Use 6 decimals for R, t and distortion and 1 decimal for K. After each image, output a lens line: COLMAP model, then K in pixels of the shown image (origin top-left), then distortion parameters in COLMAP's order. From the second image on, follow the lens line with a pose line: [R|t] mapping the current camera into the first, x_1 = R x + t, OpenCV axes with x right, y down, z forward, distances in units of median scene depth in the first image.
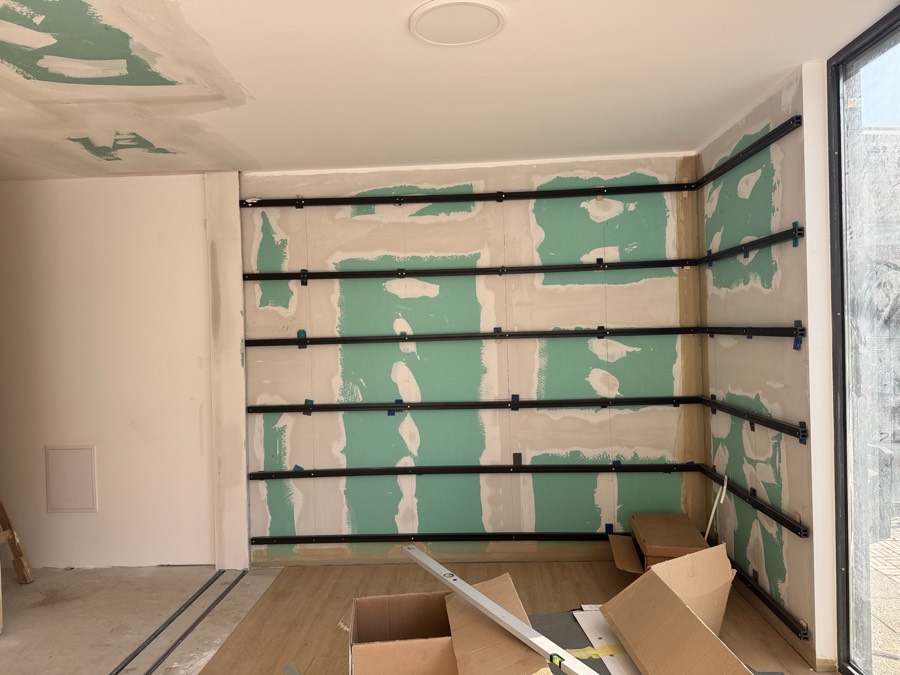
lens RADIAL K [[649.7, 0, 450.6], [0, 649.7, 336.5], [0, 0, 1]] dist [0.077146, -0.046111]
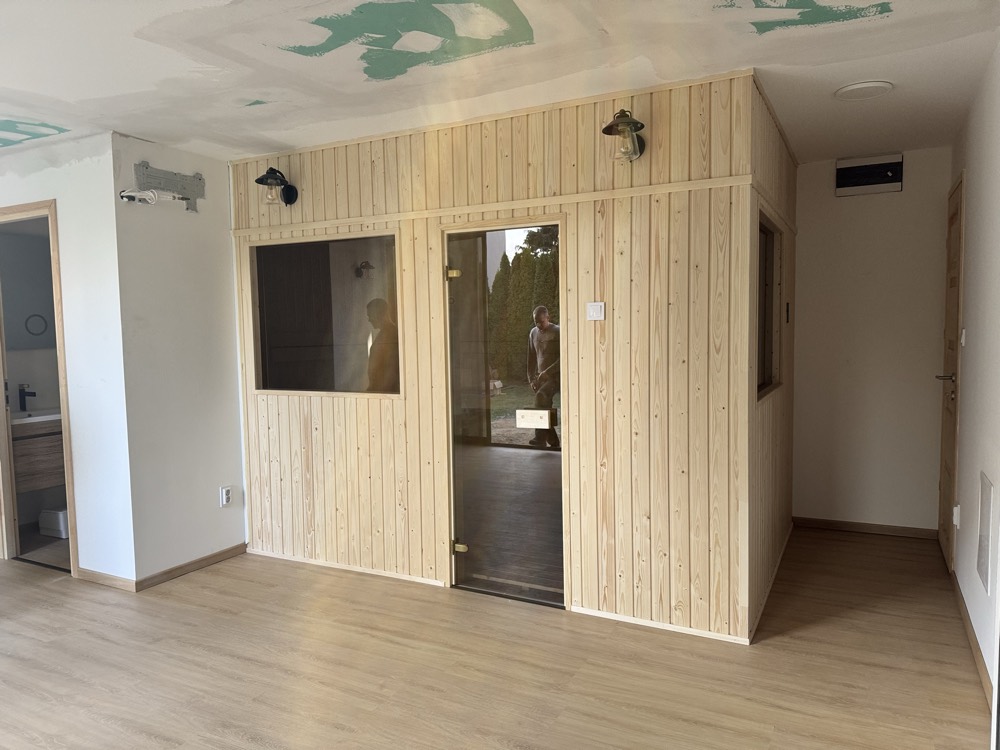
lens RADIAL K [[721.9, 0, 495.7], [0, 721.9, 376.6], [0, 0, 1]] dist [0.077146, -0.046111]
pose [[-0.423039, 0.089702, -0.901660, 0.320324], [0.007204, 0.995389, 0.095647, 0.002644], [0.906083, 0.033967, -0.421735, 1.088159]]
